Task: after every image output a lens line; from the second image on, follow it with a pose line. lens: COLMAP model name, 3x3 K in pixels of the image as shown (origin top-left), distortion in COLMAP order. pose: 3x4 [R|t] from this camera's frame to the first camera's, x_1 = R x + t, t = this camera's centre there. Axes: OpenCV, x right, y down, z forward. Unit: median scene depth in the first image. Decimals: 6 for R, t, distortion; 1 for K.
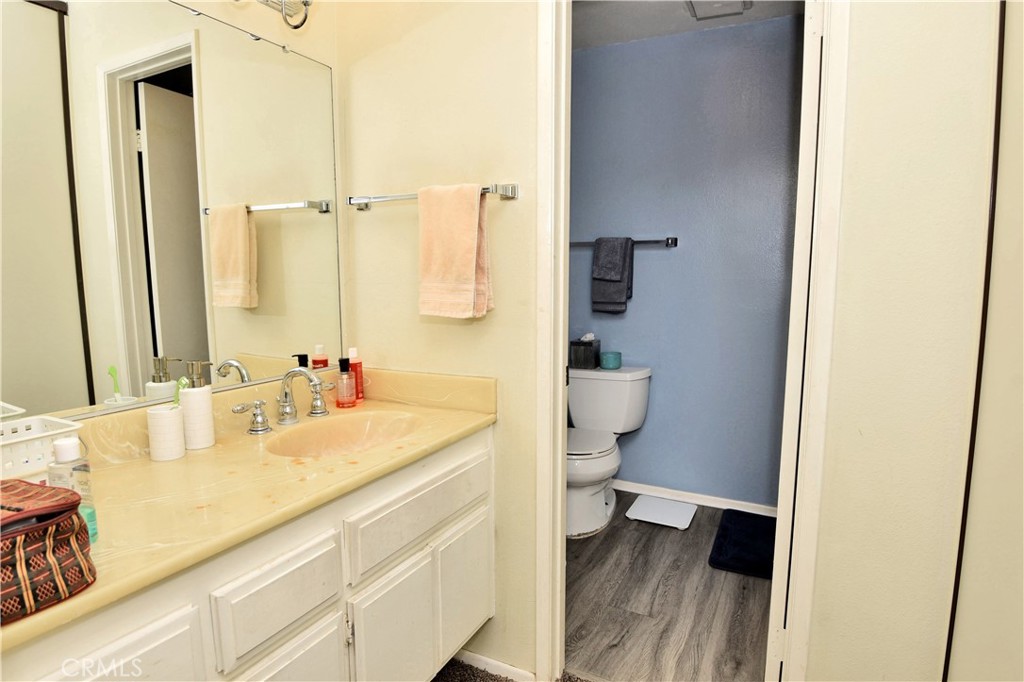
lens RADIAL K [[568.5, 0, 511.3], [0, 568.5, 342.1], [0, 0, 1]] dist [-0.017329, -0.018776]
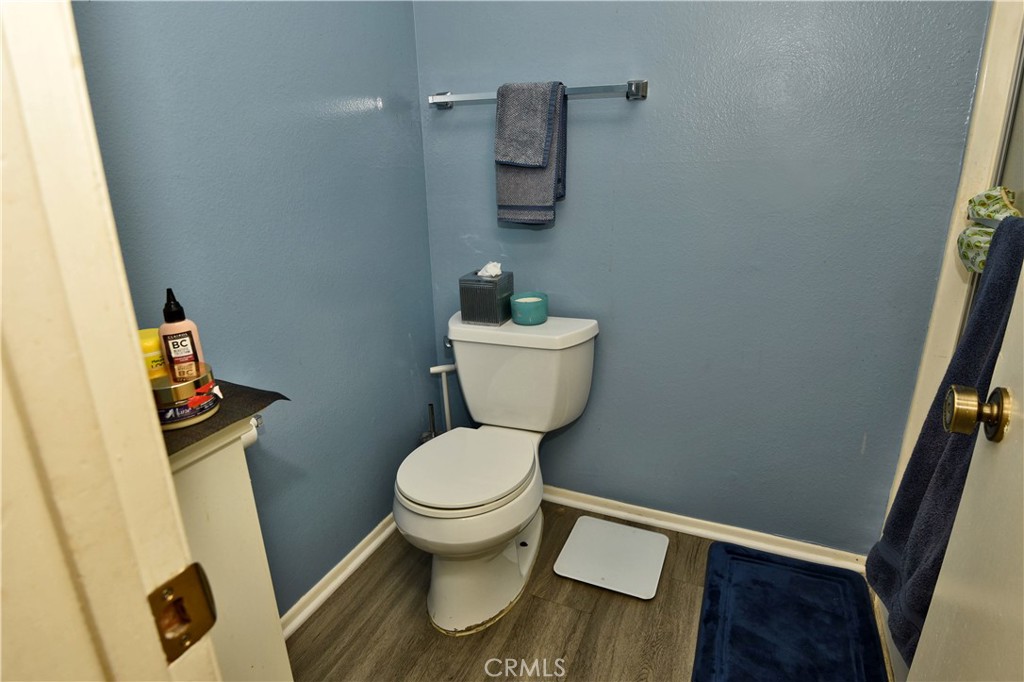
lens RADIAL K [[568.5, 0, 517.9], [0, 568.5, 346.0], [0, 0, 1]] dist [-0.017329, -0.018776]
pose [[0.997309, -0.037515, 0.062992, 0.200855], [0.024146, 0.979308, 0.200930, -0.077652], [-0.069226, -0.198868, 0.977578, 0.685596]]
